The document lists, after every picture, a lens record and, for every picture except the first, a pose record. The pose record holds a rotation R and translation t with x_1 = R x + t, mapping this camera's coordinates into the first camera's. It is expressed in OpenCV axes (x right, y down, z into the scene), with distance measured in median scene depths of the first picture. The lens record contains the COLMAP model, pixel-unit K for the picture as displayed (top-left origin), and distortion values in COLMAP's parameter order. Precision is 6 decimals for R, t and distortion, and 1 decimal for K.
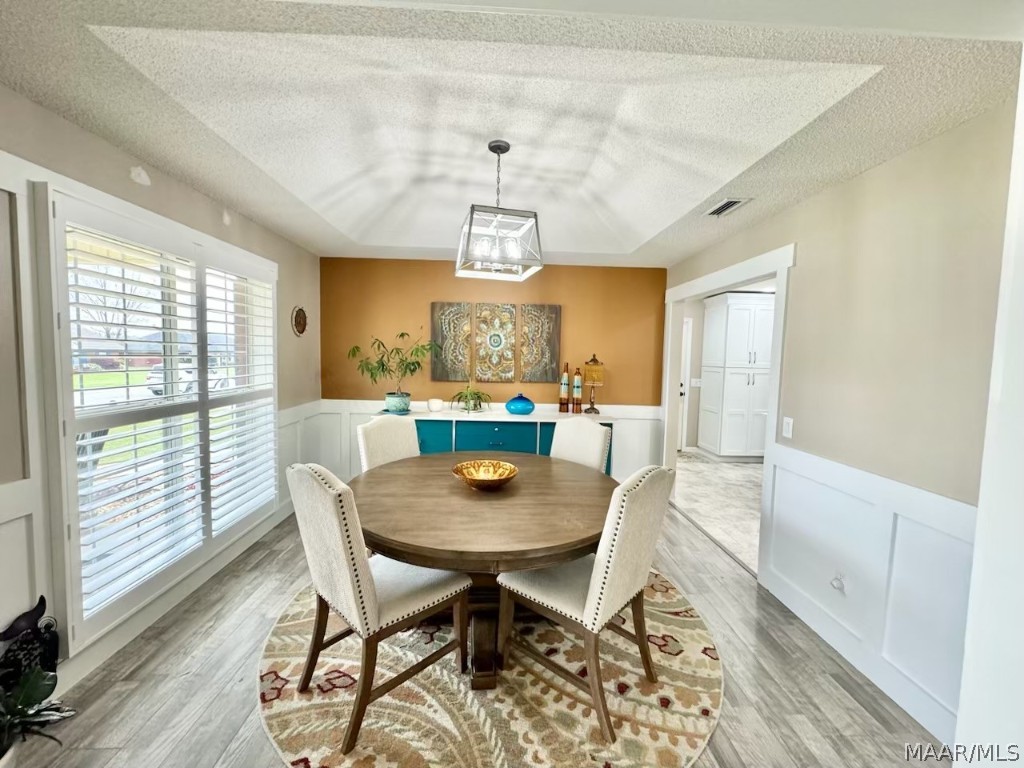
lens RADIAL K [[408.1, 0, 516.6], [0, 408.1, 381.7], [0, 0, 1]] dist [-0.000358, 0.001122]
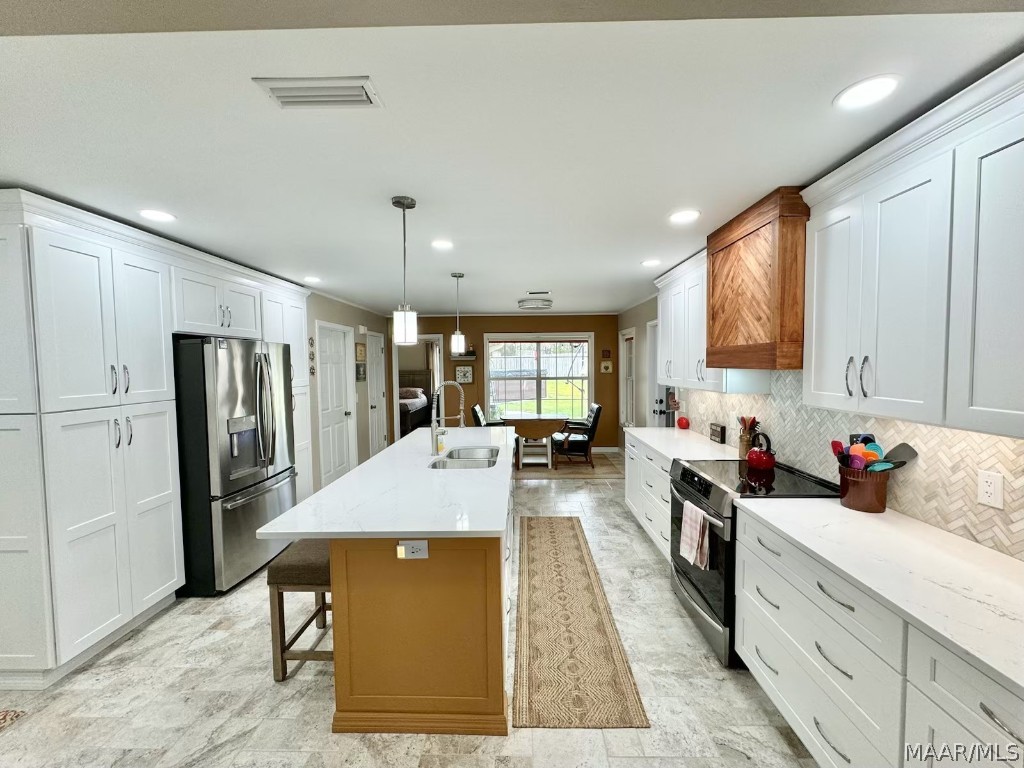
lens RADIAL K [[408.1, 0, 512.2], [0, 408.1, 380.5], [0, 0, 1]] dist [-0.000358, 0.001122]
pose [[0.069569, -0.072777, 0.994919, 0.200592], [0.075943, 0.994828, 0.067460, -0.055414], [-0.994682, 0.070864, 0.074736, 0.581028]]
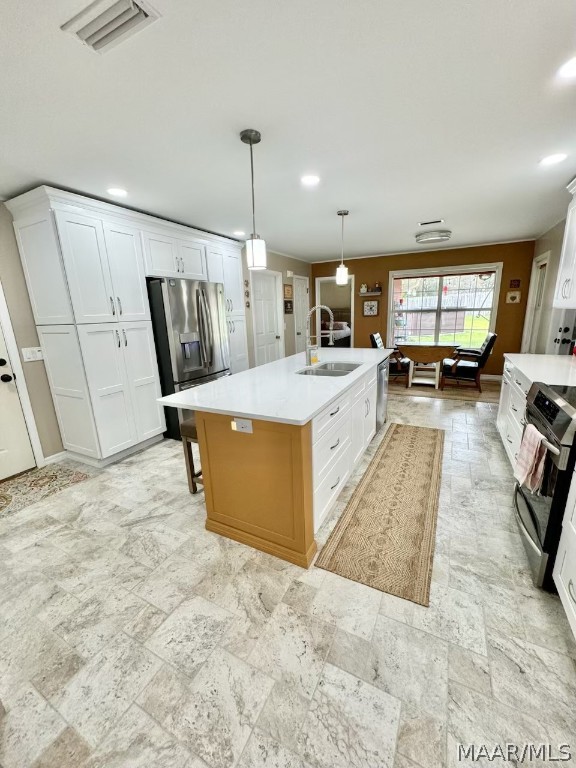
lens RADIAL K [[306.1, 0, 291.1], [0, 306.1, 383.1], [0, 0, 1]] dist [-0.000358, 0.001122]
pose [[0.496579, -0.247693, 0.831900, 0.269617], [0.103812, 0.968488, 0.226394, -0.020242], [-0.861761, -0.026062, 0.506645, 0.492470]]
